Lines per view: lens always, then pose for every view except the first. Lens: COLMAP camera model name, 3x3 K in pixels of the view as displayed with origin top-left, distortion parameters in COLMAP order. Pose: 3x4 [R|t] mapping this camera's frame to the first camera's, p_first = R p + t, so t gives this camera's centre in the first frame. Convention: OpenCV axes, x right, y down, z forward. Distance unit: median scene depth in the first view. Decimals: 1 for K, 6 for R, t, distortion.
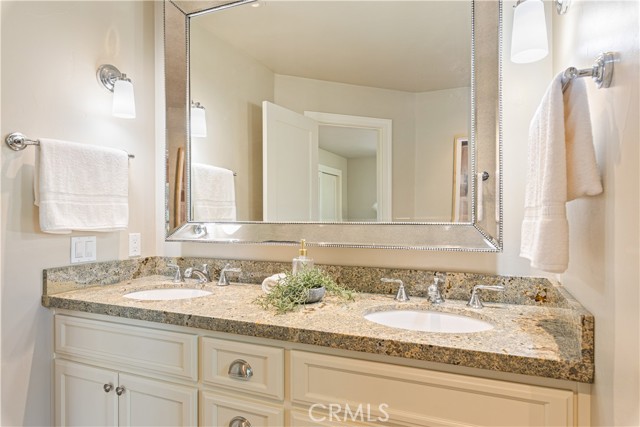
lens RADIAL K [[386.9, 0, 319.9], [0, 386.9, 212.2], [0, 0, 1]] dist [0.004169, -0.000403]
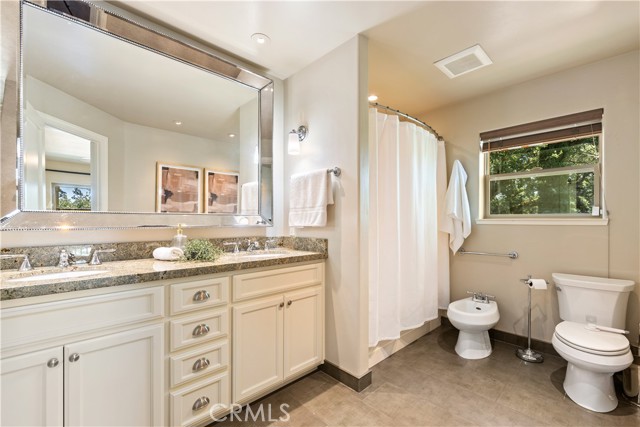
lens RADIAL K [[274.5, 0, 326.4], [0, 274.5, 222.0], [0, 0, 1]] dist [0.013574, -0.001057]
pose [[0.386593, -0.000111, 0.922250, -1.043768], [-0.005474, 0.999982, 0.002415, 0.069599], [-0.922234, -0.005982, 0.386586, 0.026473]]
